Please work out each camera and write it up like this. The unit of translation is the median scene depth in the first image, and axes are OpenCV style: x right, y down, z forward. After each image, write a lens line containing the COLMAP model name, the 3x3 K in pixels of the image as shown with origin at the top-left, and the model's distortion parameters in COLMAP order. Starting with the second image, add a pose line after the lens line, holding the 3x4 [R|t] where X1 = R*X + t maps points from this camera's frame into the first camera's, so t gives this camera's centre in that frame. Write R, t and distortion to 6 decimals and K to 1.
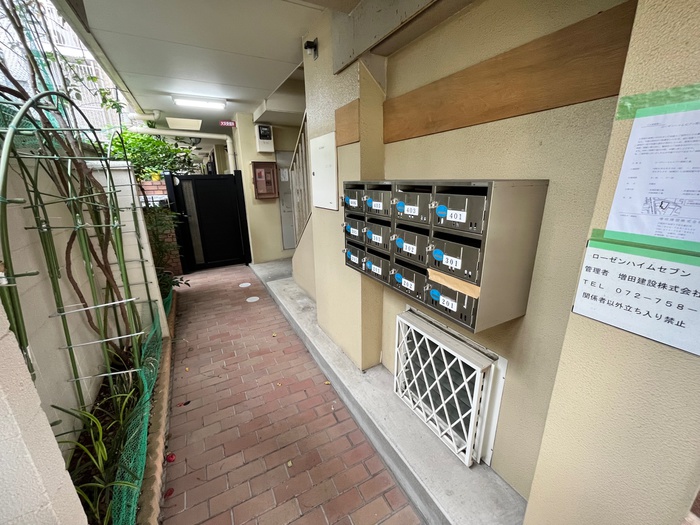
lens RADIAL K [[285.0, 0, 350.3], [0, 285.0, 262.4], [0, 0, 1]] dist [0.000193, -0.000638]
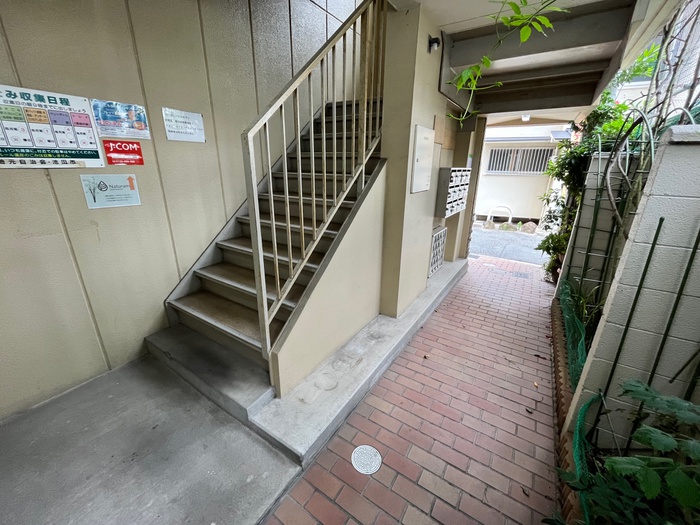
lens RADIAL K [[285.0, 0, 348.6], [0, 285.0, 261.0], [0, 0, 1]] dist [0.000193, -0.000638]
pose [[-0.472742, -0.272687, 0.837948, -0.683698], [0.240446, 0.874915, 0.420369, -0.342131], [-0.847762, 0.400207, -0.348042, 1.206356]]
